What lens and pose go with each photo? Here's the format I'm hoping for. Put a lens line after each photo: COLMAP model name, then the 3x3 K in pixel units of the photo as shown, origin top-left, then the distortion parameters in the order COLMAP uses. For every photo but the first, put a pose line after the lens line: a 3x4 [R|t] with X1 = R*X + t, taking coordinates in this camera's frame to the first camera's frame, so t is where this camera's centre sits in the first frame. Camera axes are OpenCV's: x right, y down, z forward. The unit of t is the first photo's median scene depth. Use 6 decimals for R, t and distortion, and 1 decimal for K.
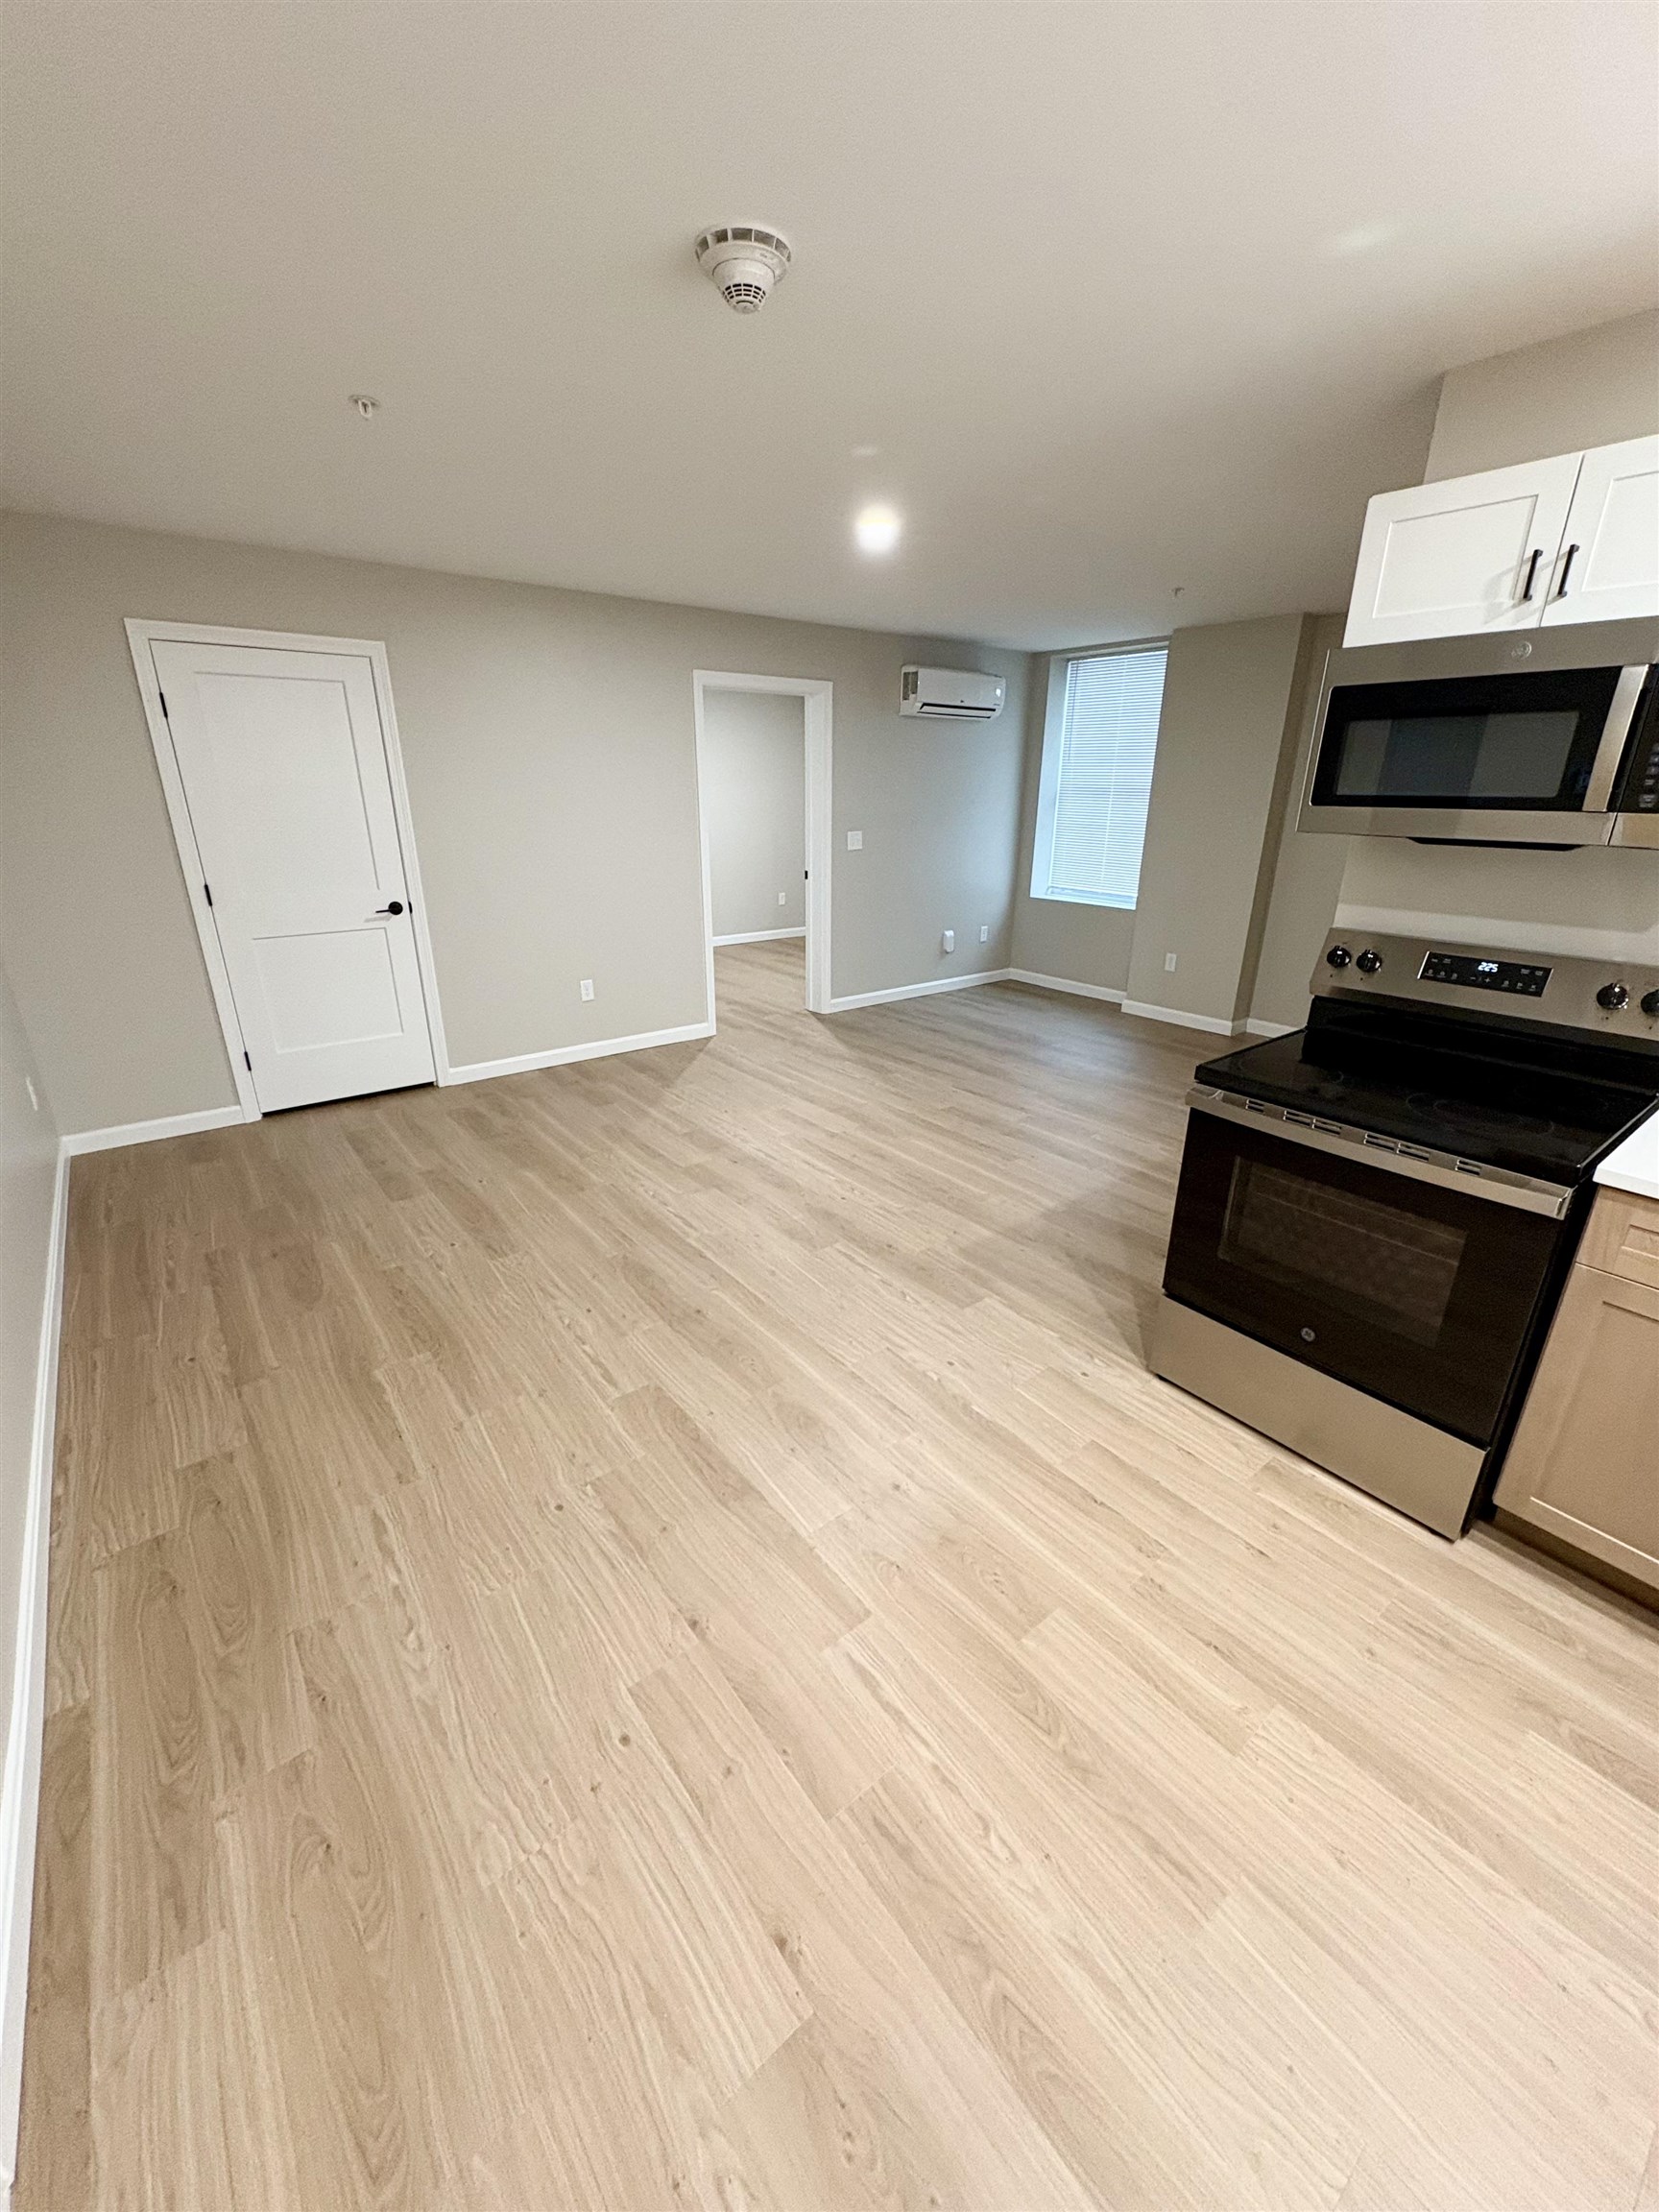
lens RADIAL K [[876.6, 0, 831.1], [0, 876.6, 1106.1], [0, 0, 1]] dist [0.000859, -0.000359]
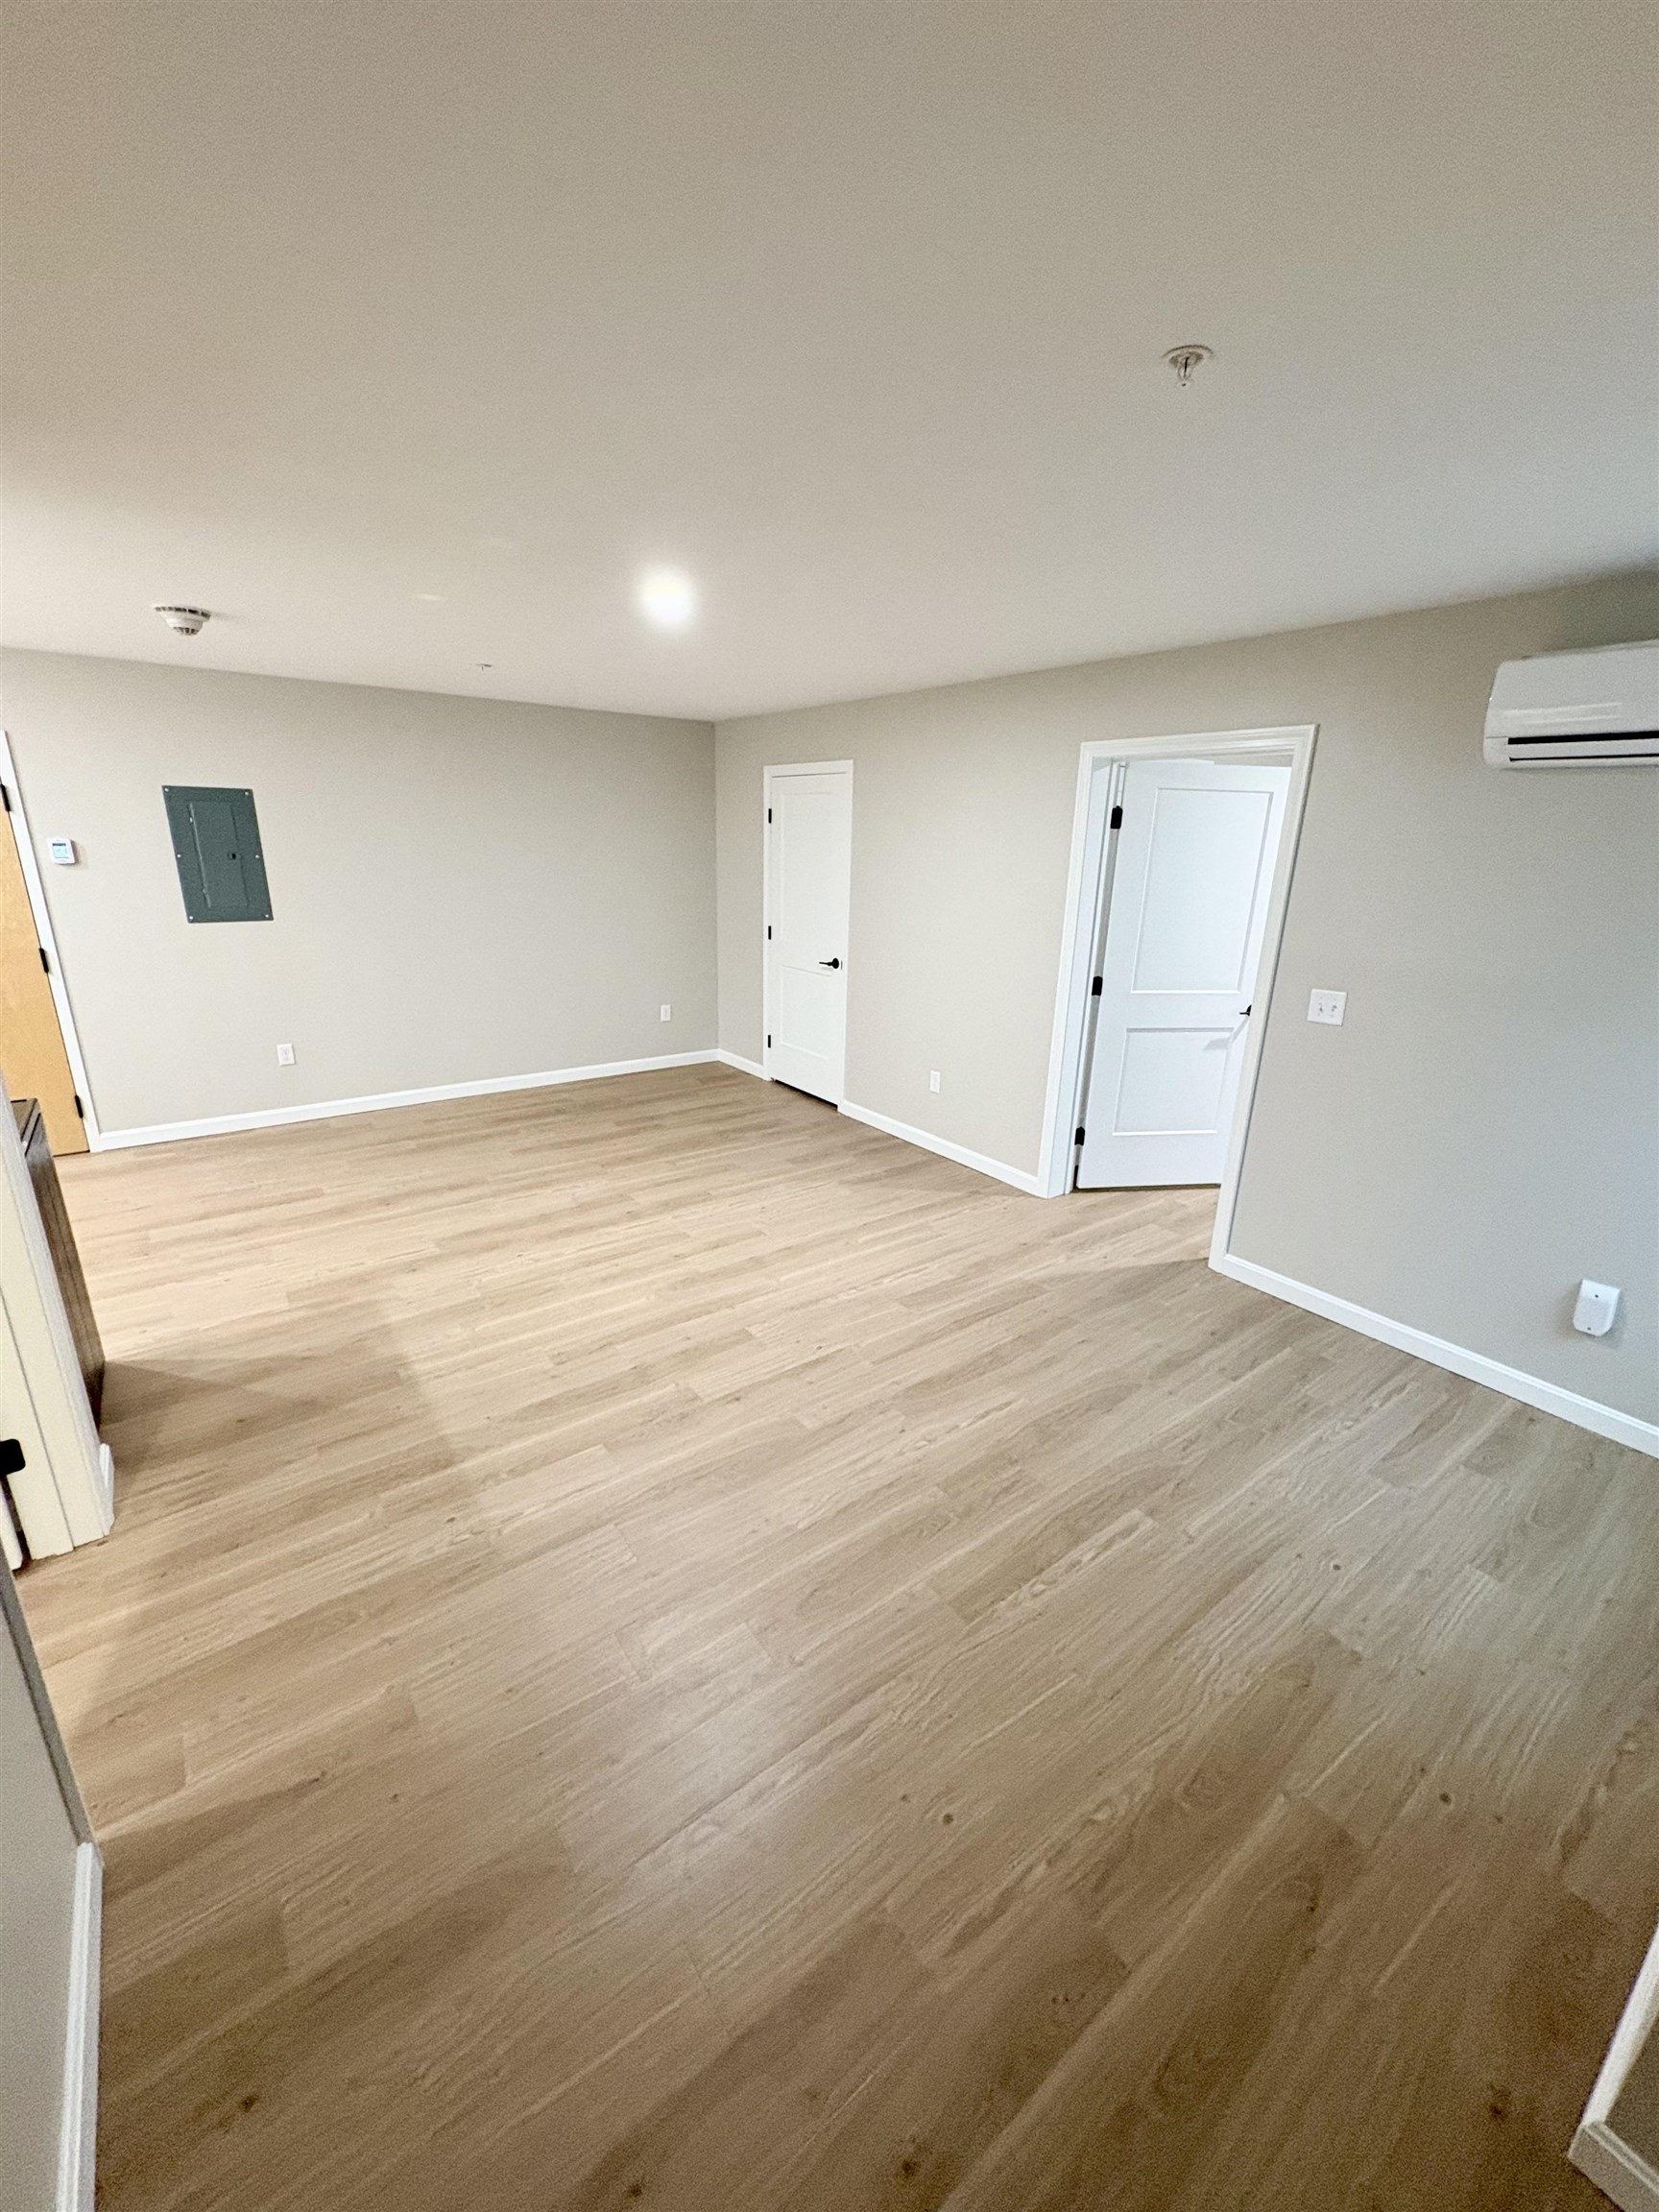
lens RADIAL K [[876.6, 0, 826.4], [0, 876.6, 1108.1], [0, 0, 1]] dist [0.000859, -0.000359]
pose [[-0.027834, 0.293000, -0.955707, 1.415247], [-0.370575, 0.884928, 0.282093, -0.717374], [0.928385, 0.362013, 0.083947, 1.743887]]
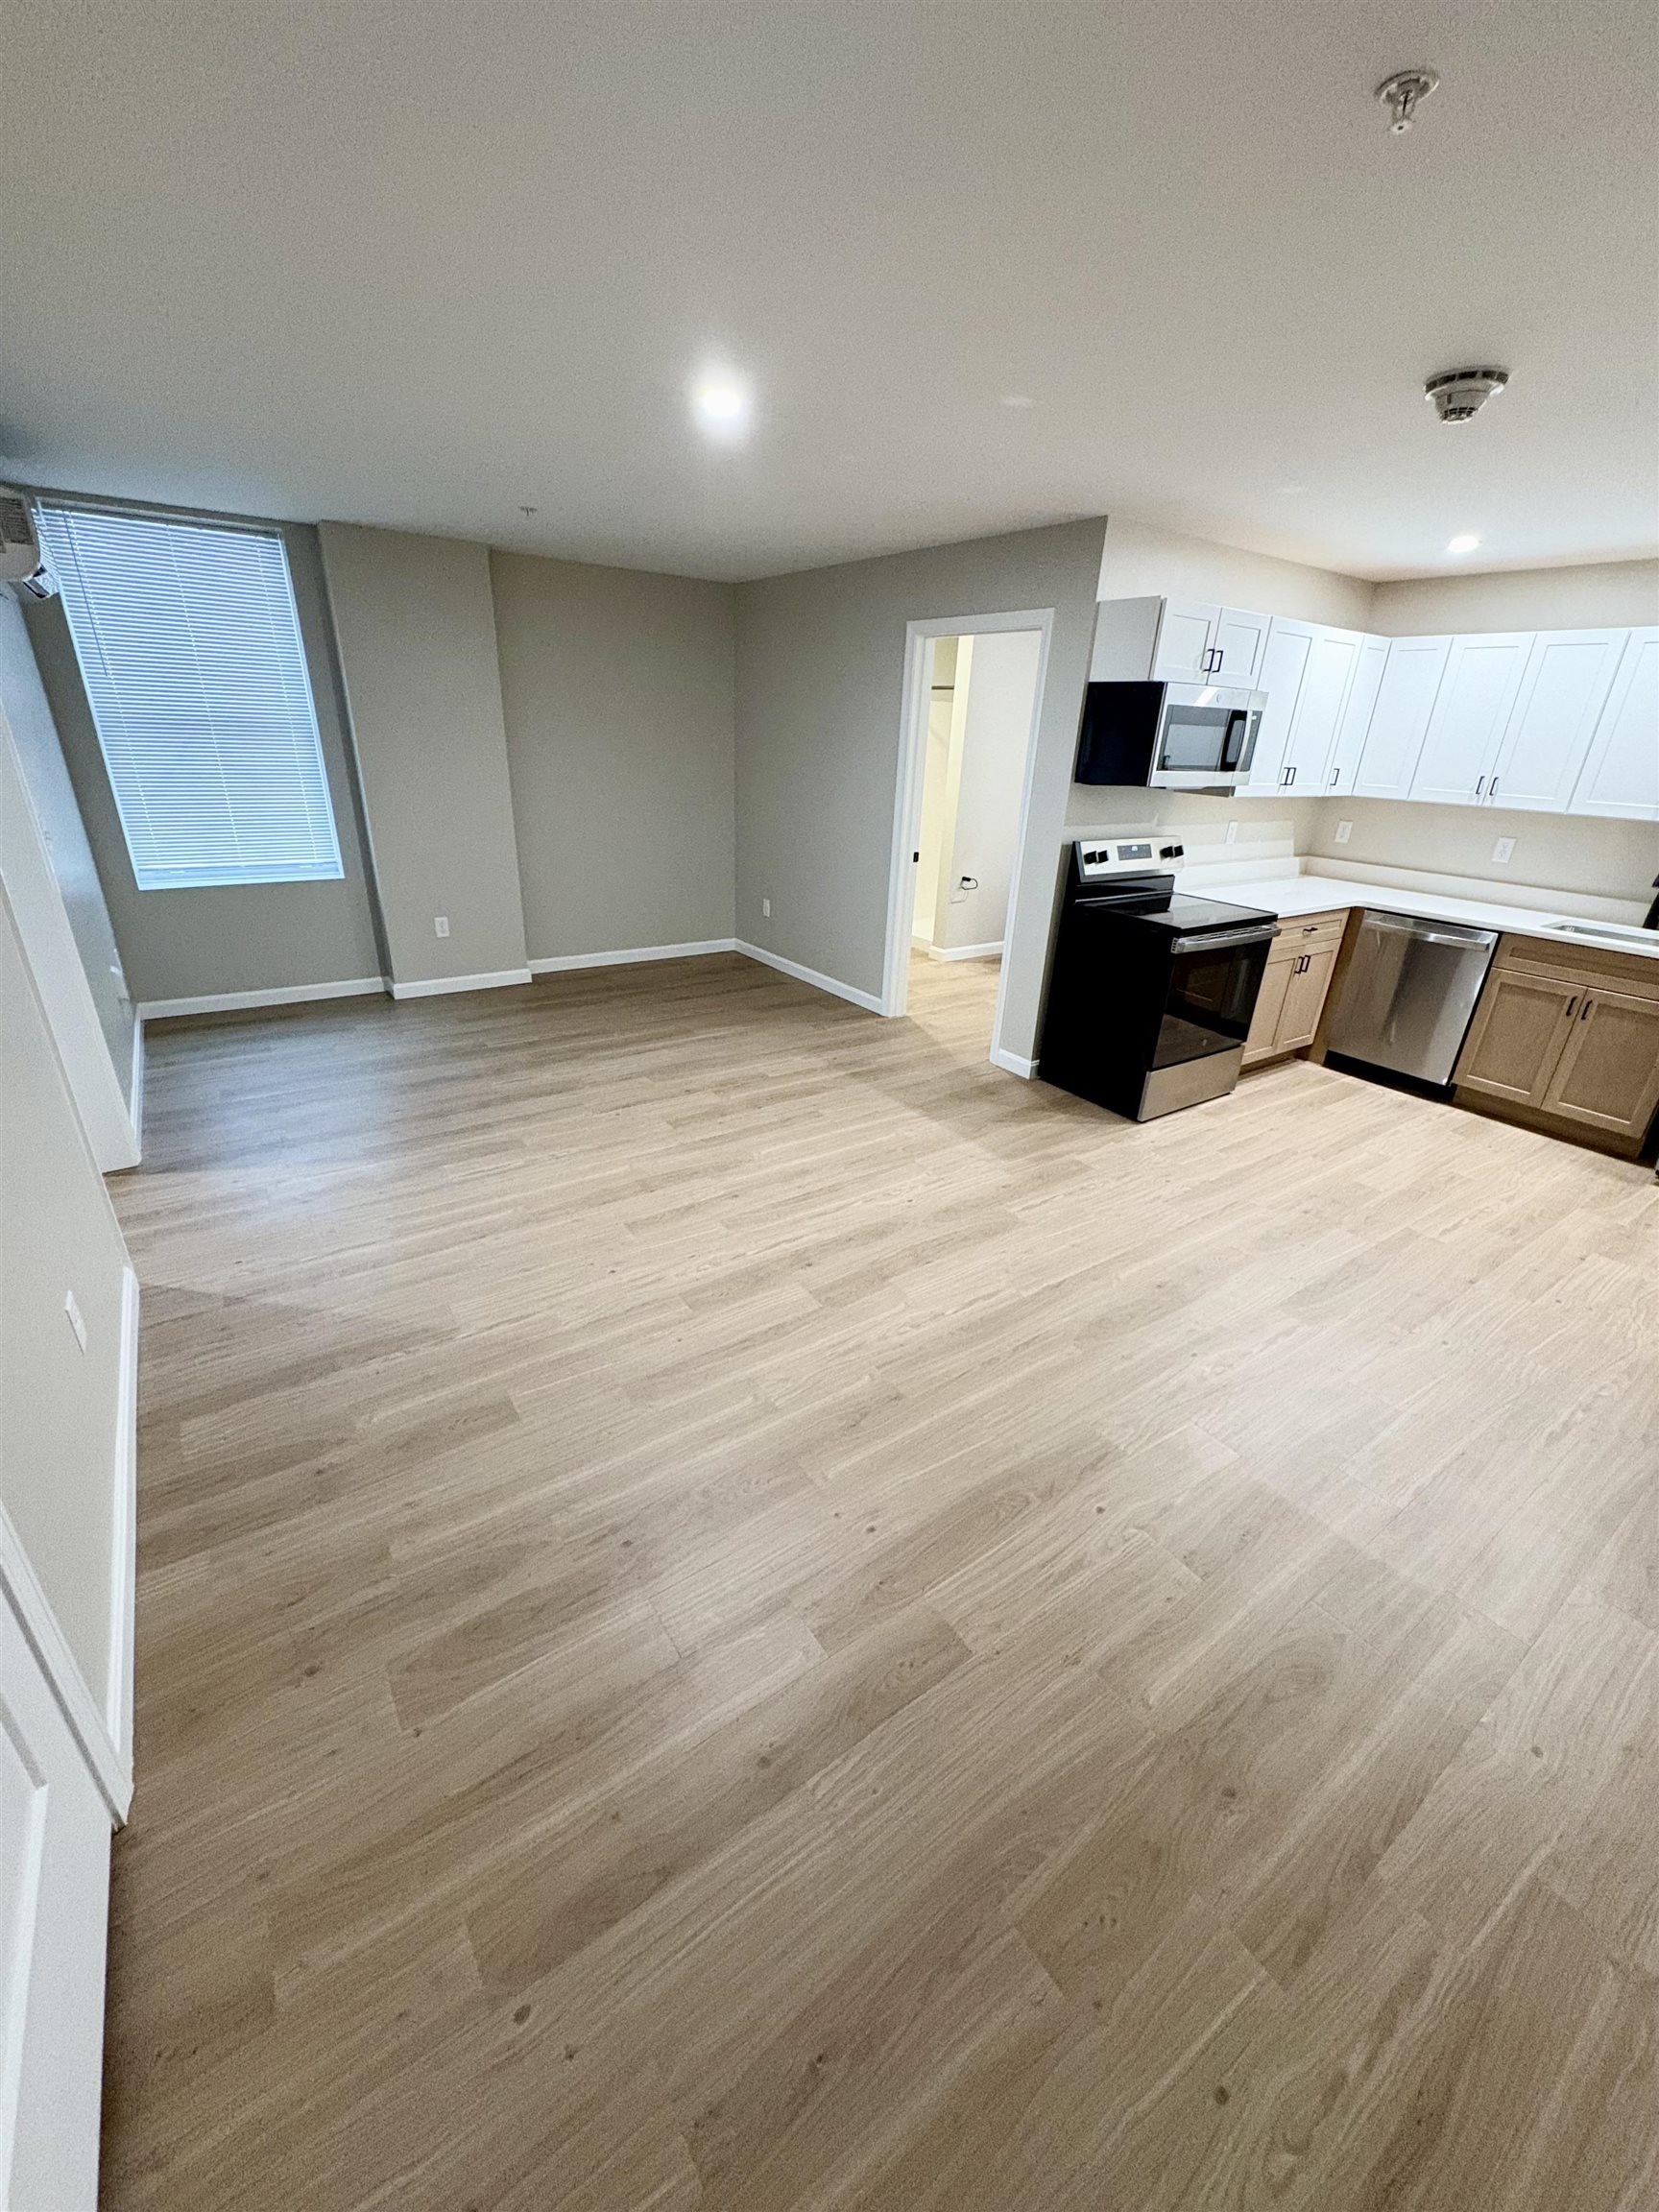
lens RADIAL K [[876.6, 0, 826.9], [0, 876.6, 1104.8], [0, 0, 1]] dist [0.000859, -0.000359]
pose [[0.056336, -0.403784, 0.913118, -1.195751], [0.310322, 0.876353, 0.368381, -0.532859], [-0.948961, 0.262608, 0.174673, 1.306678]]
